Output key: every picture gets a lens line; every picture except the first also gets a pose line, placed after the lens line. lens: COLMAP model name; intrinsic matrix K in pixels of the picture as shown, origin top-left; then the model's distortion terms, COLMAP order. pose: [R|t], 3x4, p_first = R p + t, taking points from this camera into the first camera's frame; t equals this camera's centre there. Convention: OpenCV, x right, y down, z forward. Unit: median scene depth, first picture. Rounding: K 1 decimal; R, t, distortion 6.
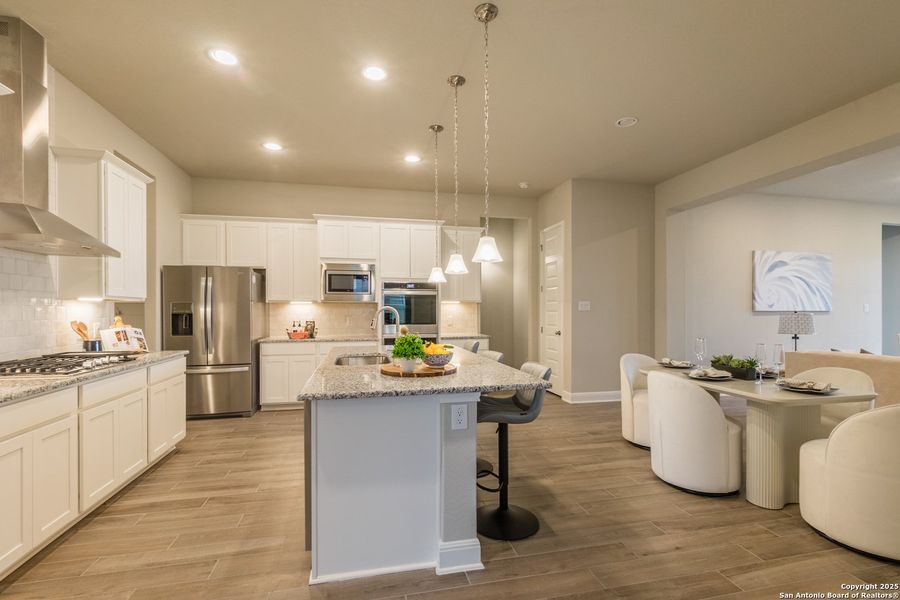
lens RADIAL K [[400.4, 0, 449.5], [0, 400.4, 309.0], [0, 0, 1]] dist [-0.002705, 0.000890]
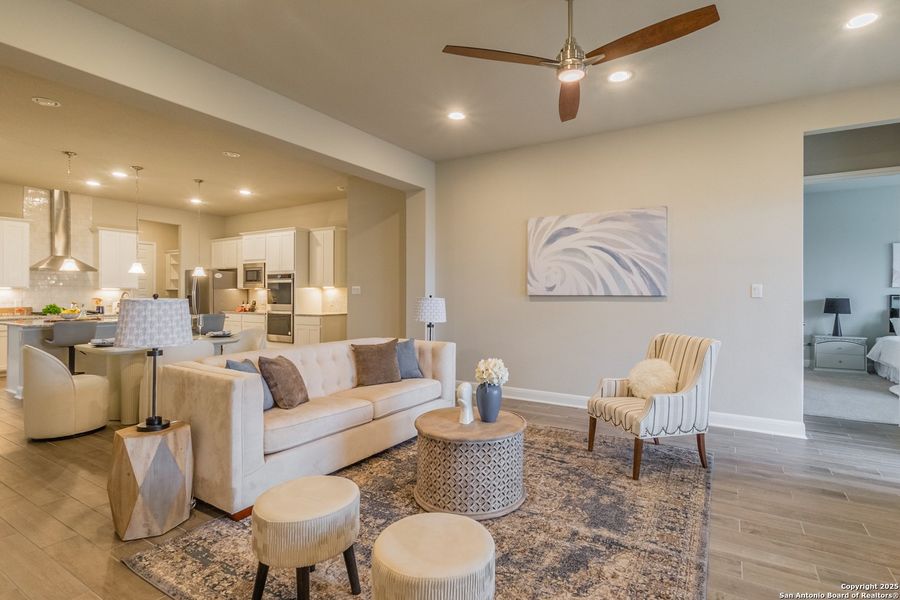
lens RADIAL K [[434.1, 0, 463.7], [0, 434.1, 289.7], [0, 0, 1]] dist [0.005066, 0.000682]
pose [[0.736051, -0.005666, -0.676902, 1.240642], [0.000143, 0.999966, -0.008215, 0.001340], [0.676926, 0.005949, 0.736027, 0.281446]]
